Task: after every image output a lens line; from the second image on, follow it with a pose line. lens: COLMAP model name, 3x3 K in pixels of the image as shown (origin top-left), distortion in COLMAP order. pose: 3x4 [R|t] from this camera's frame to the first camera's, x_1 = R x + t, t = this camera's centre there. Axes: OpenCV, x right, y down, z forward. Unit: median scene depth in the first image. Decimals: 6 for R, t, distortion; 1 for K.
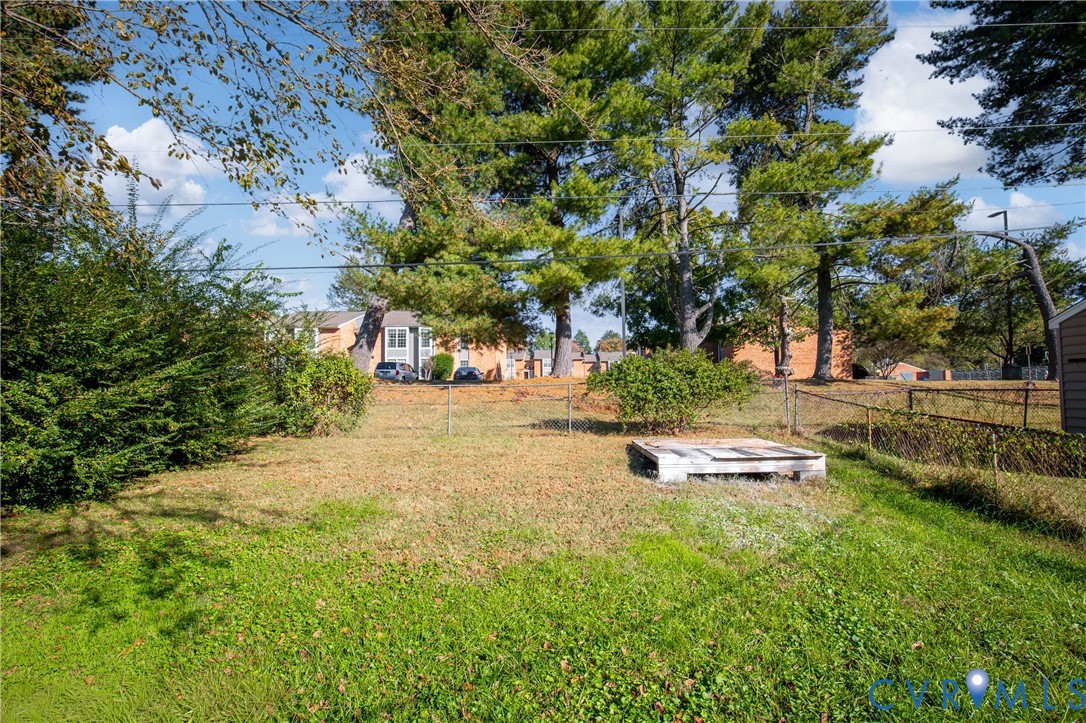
lens RADIAL K [[498.6, 0, 543.1], [0, 498.6, 359.0], [0, 0, 1]] dist [-0.021268, -0.000227]
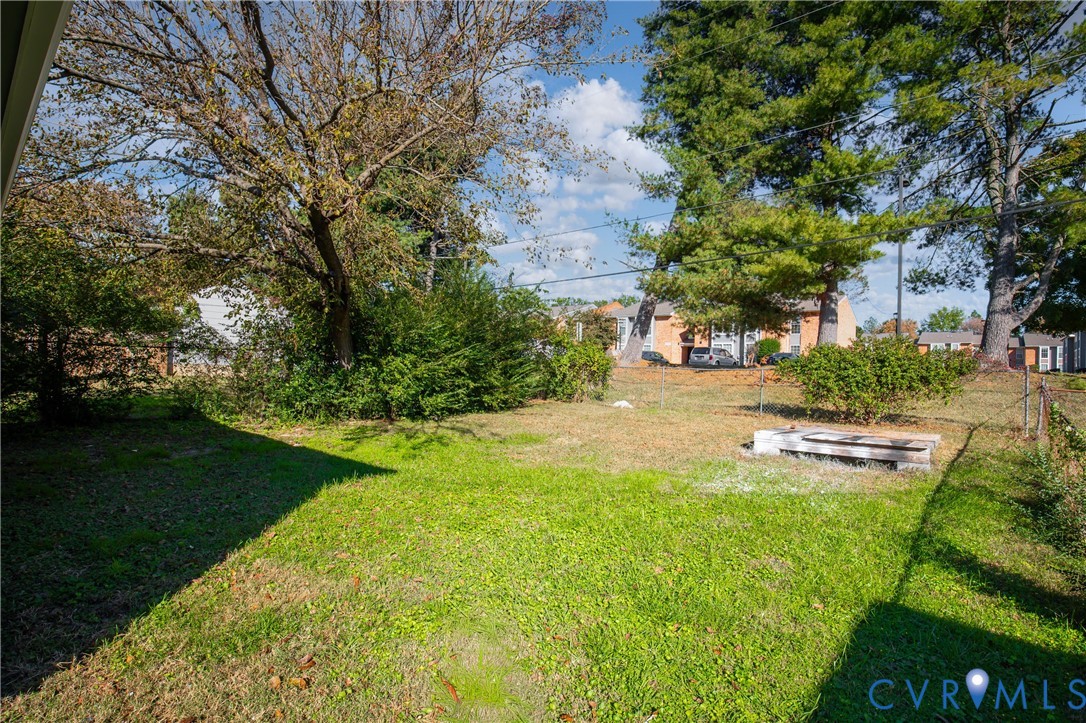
lens RADIAL K [[498.6, 0, 542.9], [0, 498.6, 361.5], [0, 0, 1]] dist [-0.021268, -0.000227]
pose [[0.772584, 0.020970, -0.634566, 0.243755], [0.001405, 0.999396, 0.034737, -0.003507], [0.634911, -0.027729, 0.772088, -0.086378]]
